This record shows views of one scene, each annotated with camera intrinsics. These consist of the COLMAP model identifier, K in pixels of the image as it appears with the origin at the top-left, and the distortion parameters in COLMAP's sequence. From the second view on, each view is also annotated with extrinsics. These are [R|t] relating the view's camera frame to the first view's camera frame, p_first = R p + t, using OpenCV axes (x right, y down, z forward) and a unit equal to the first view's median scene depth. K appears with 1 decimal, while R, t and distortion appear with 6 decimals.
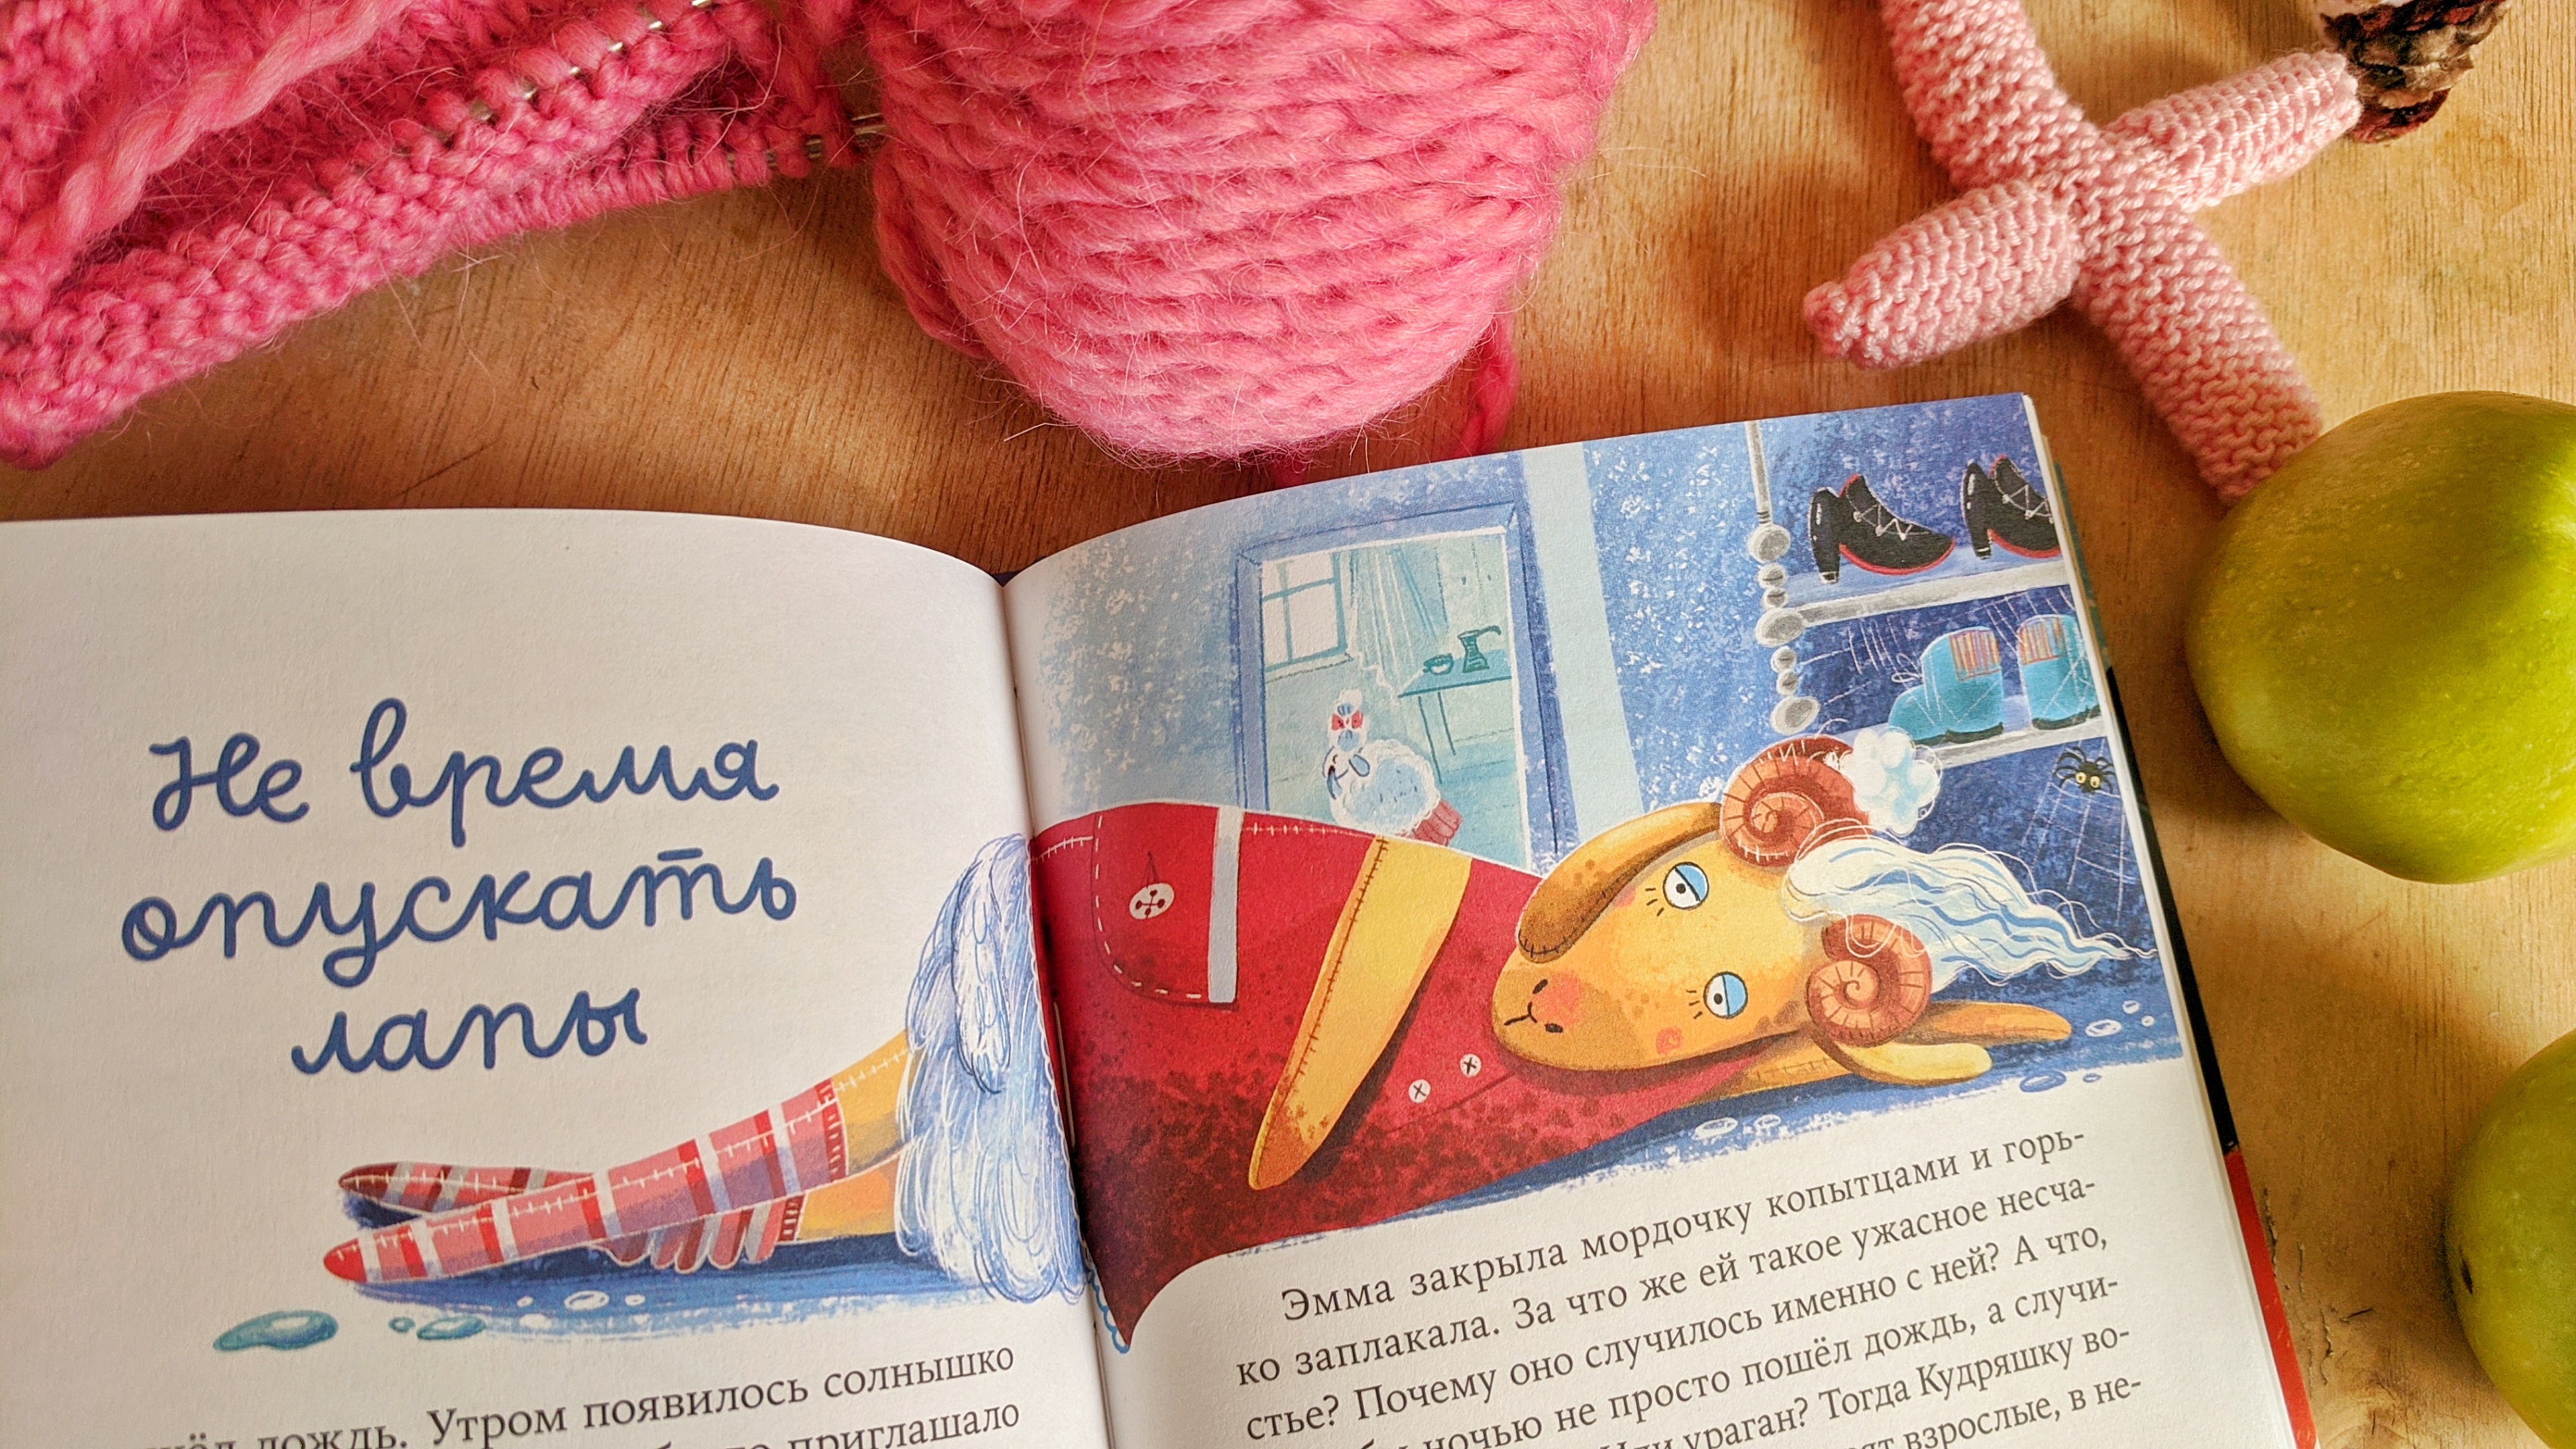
lens RADIAL K [[2004.1, 0, 1292.0], [0, 2004.1, 715.5], [0, 0, 1]] dist [-0.048802, 0.054765]
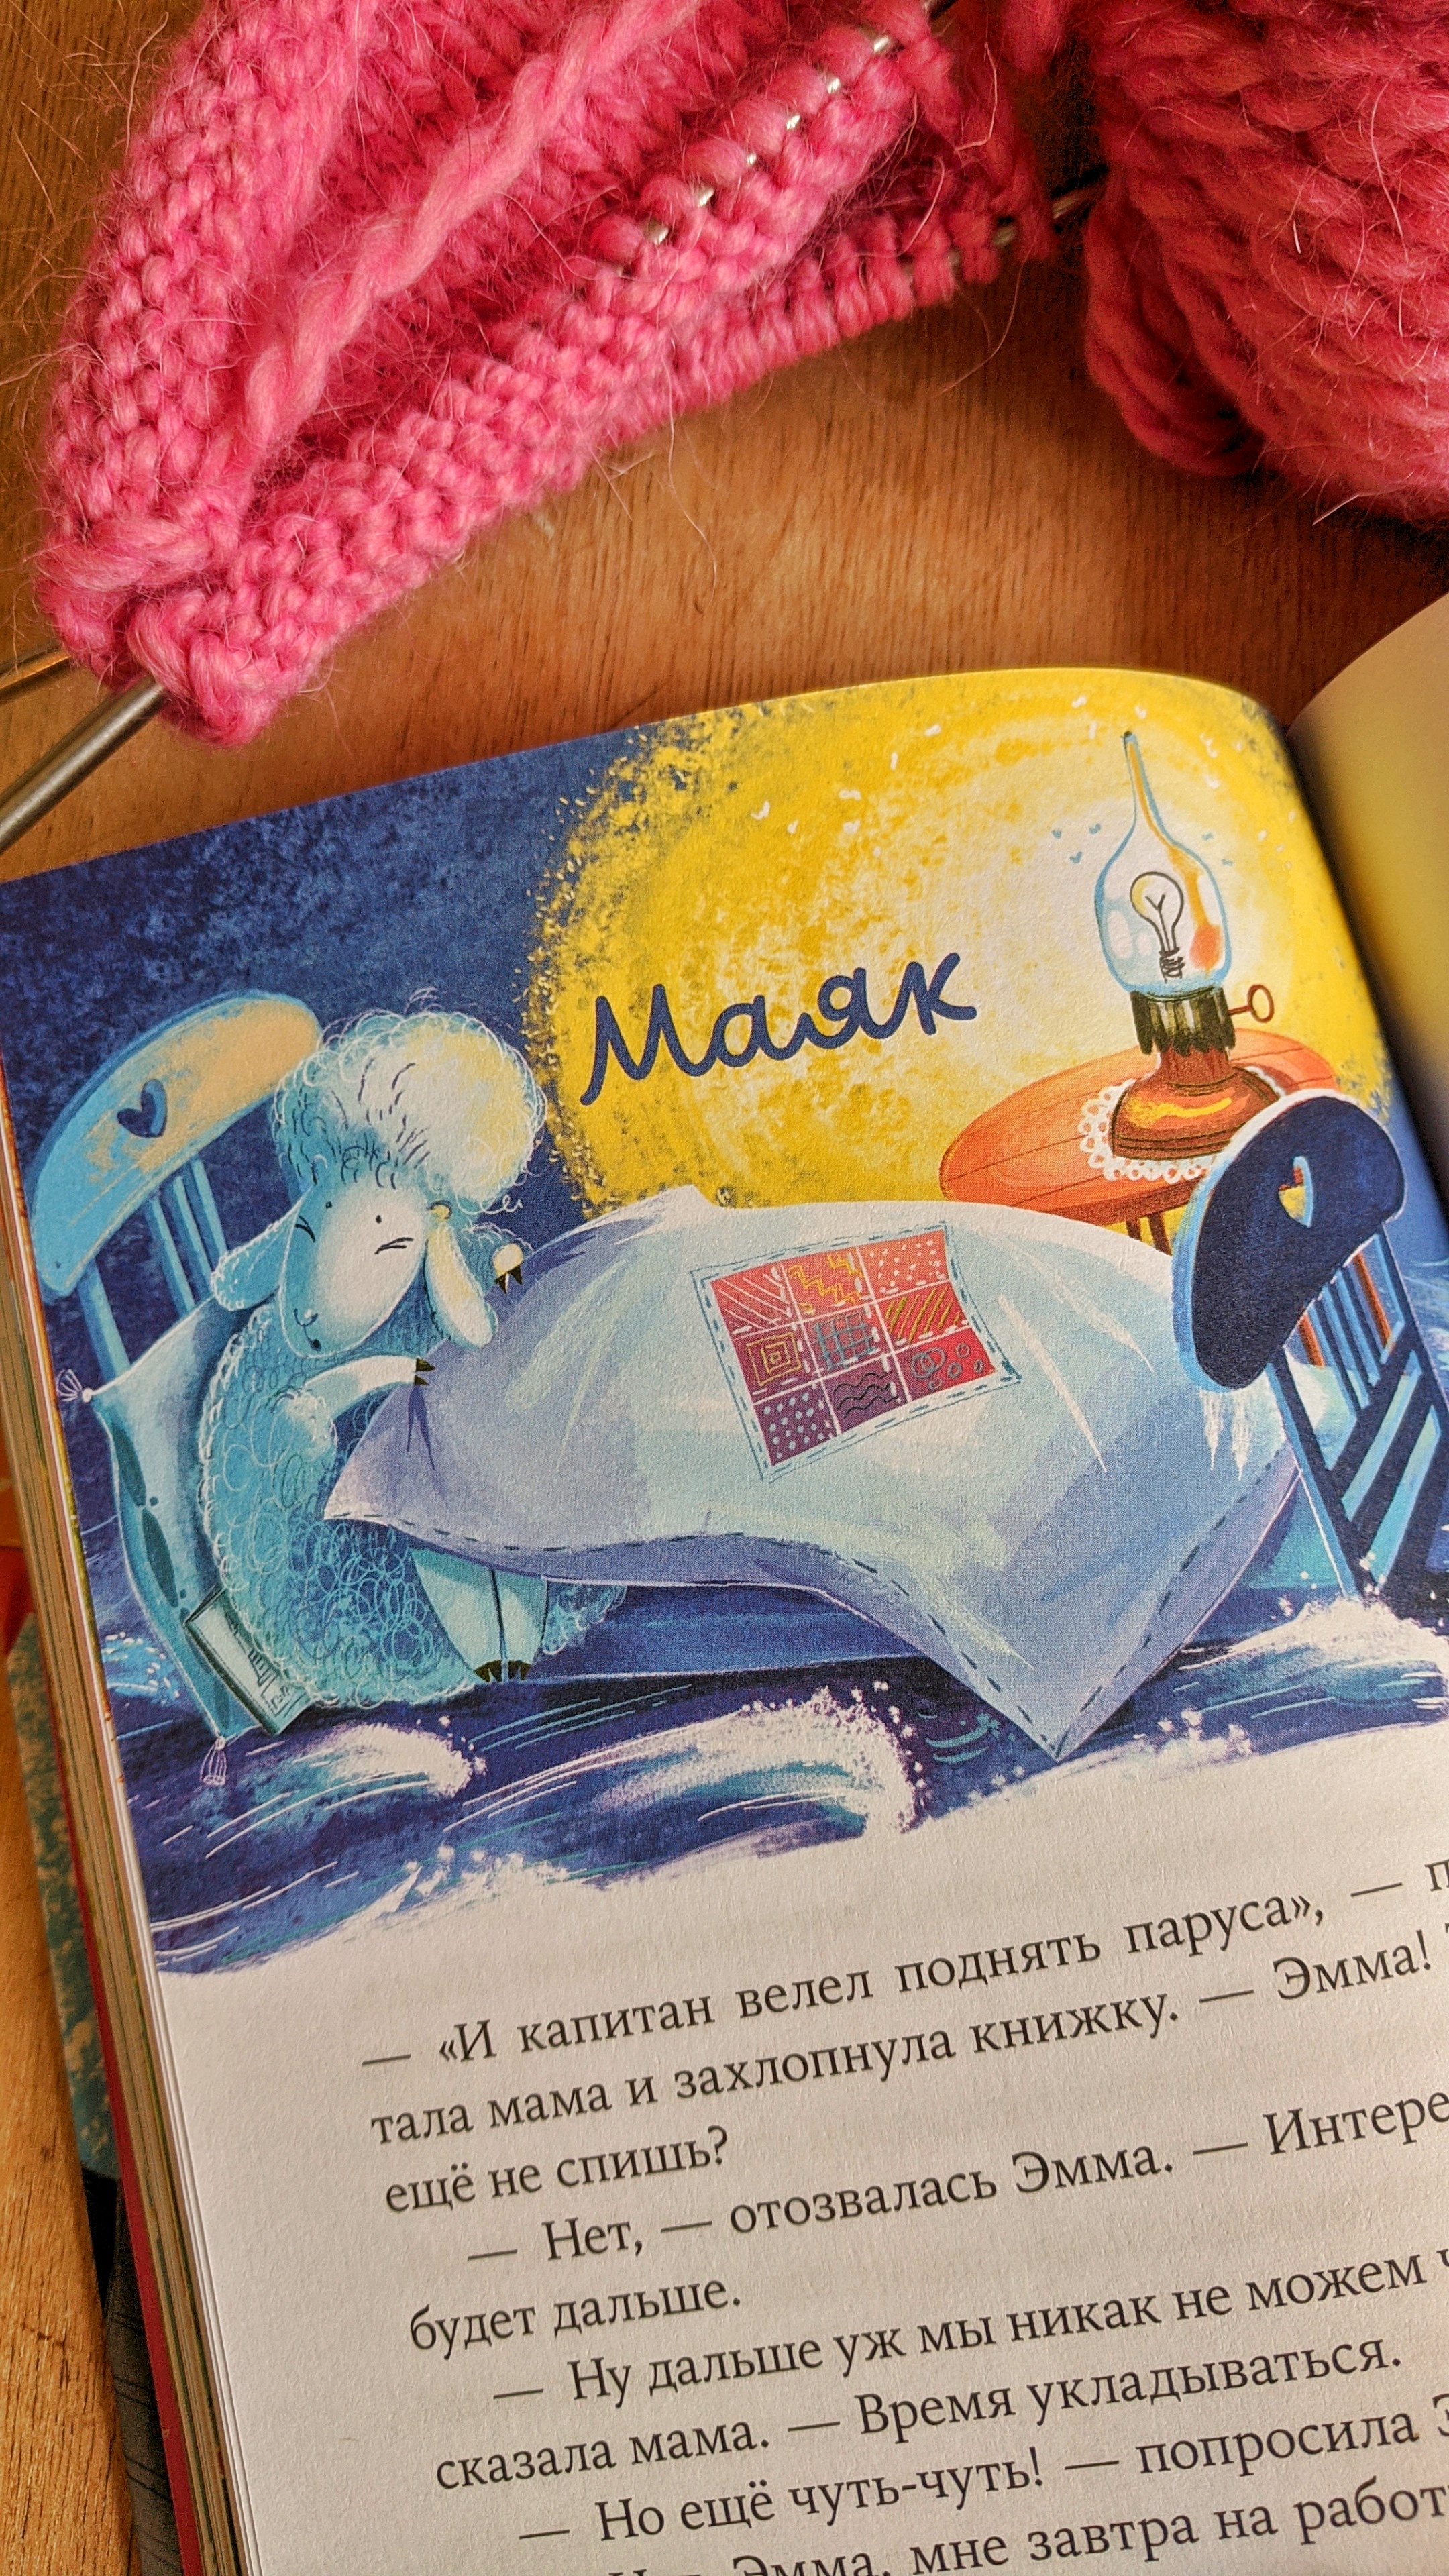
lens RADIAL K [[2038.4, 0, 724.5], [0, 2038.4, 1288.0], [0, 0, 1]] dist [-0.053820, 0.059406]
pose [[0.964825, -0.125687, -0.230902, -0.214243], [0.139666, 0.989168, 0.045160, 0.092503], [0.222725, -0.075821, 0.971928, 0.128617]]
